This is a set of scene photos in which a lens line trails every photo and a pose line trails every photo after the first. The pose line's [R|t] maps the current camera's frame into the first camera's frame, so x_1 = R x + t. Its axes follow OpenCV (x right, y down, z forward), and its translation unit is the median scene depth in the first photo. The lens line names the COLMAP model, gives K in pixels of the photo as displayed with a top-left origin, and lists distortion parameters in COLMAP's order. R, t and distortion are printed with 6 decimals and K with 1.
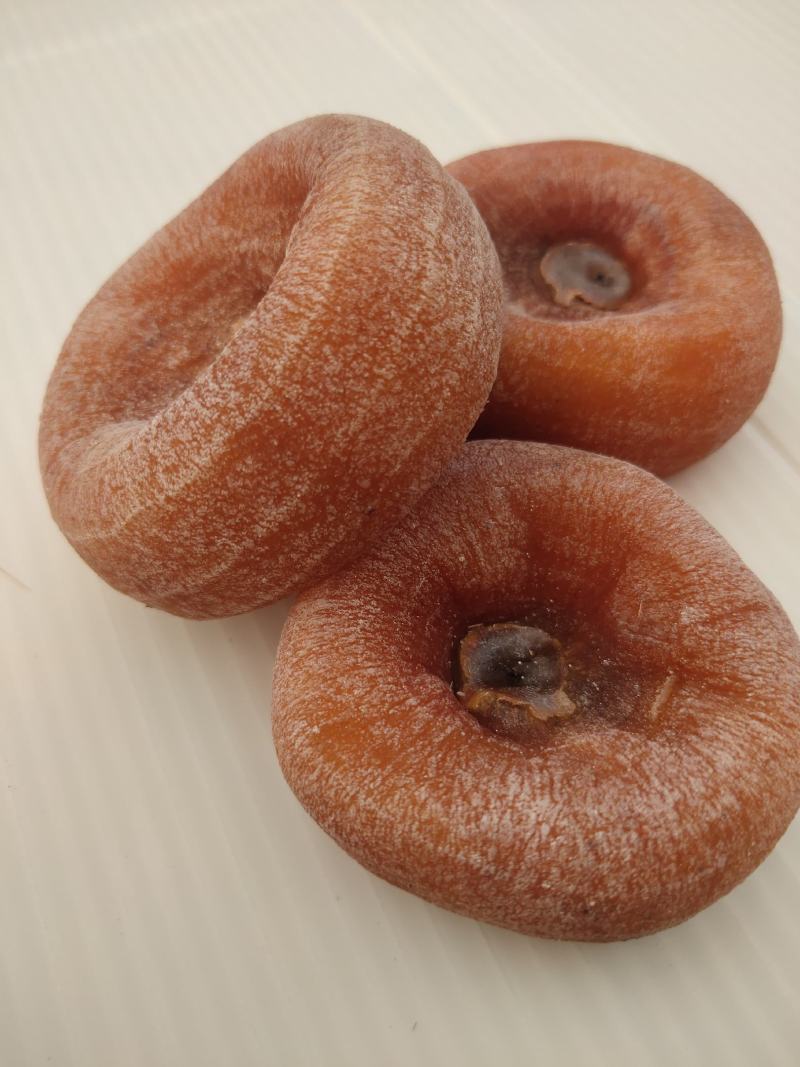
lens RADIAL K [[826.1, 0, 400.0], [0, 826.1, 533.5], [0, 0, 1]] dist [-0.042713, 0.002545]
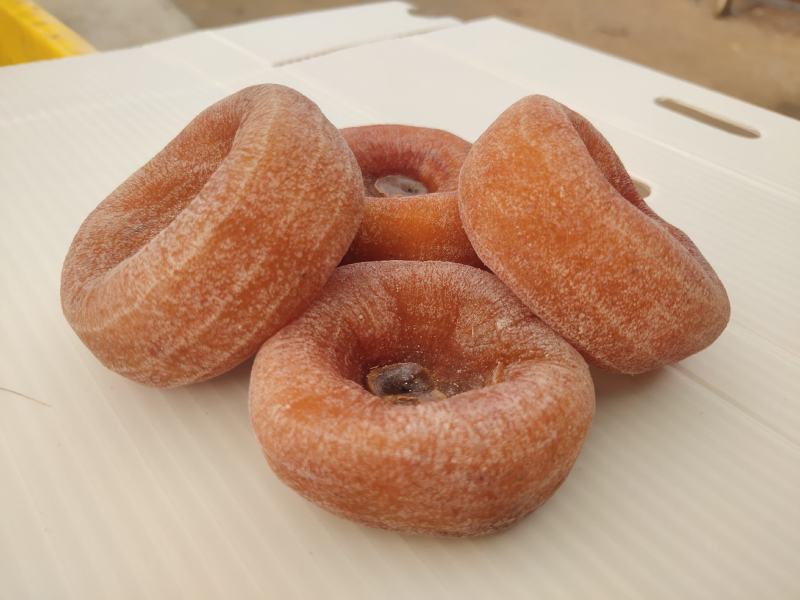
lens RADIAL K [[603.8, 0, 400.0], [0, 603.8, 300.0], [0, 0, 1]] dist [-0.038838, 0.006155]
pose [[0.967693, -0.110716, 0.226522, -0.132072], [0.174980, 0.941747, -0.287218, 0.408763], [-0.181527, 0.317576, 0.930695, -0.127326]]
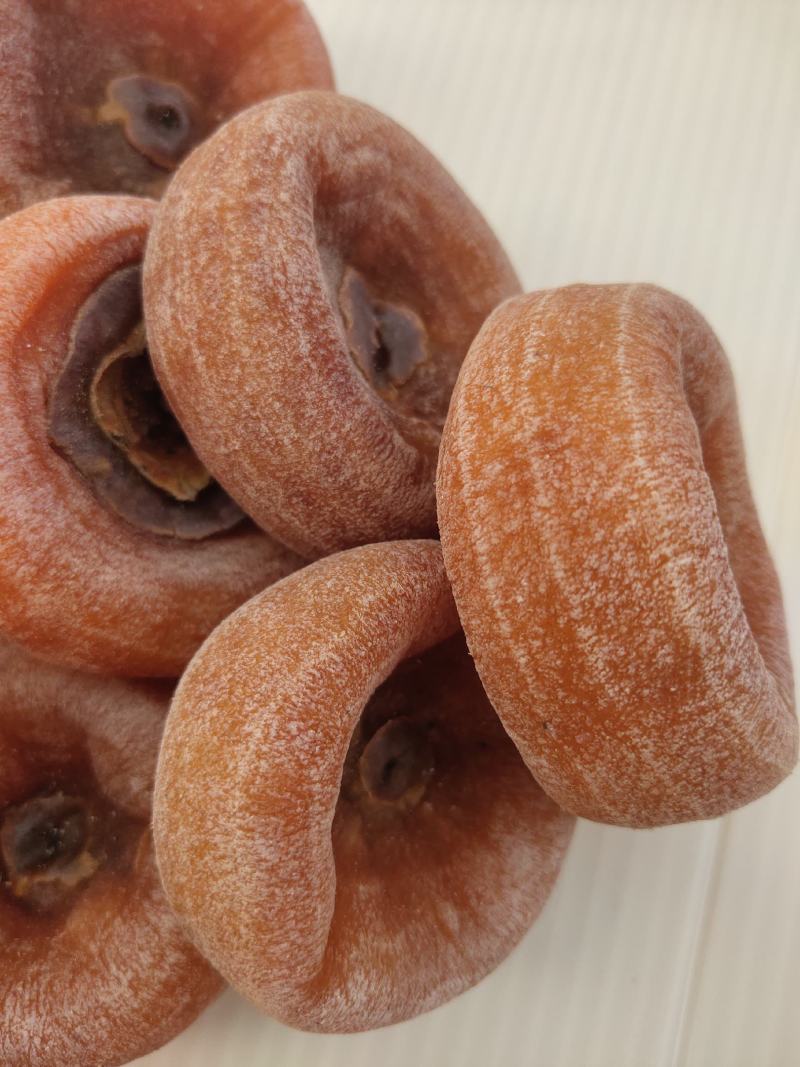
lens RADIAL K [[805.4, 0, 400.0], [0, 805.4, 533.5], [0, 0, 1]] dist [-0.038838, 0.006155]
pose [[-0.339499, 0.908910, 0.242121, -0.413728], [-0.886712, -0.223381, -0.404774, 0.558666], [-0.313818, -0.352112, 0.881780, 0.337005]]
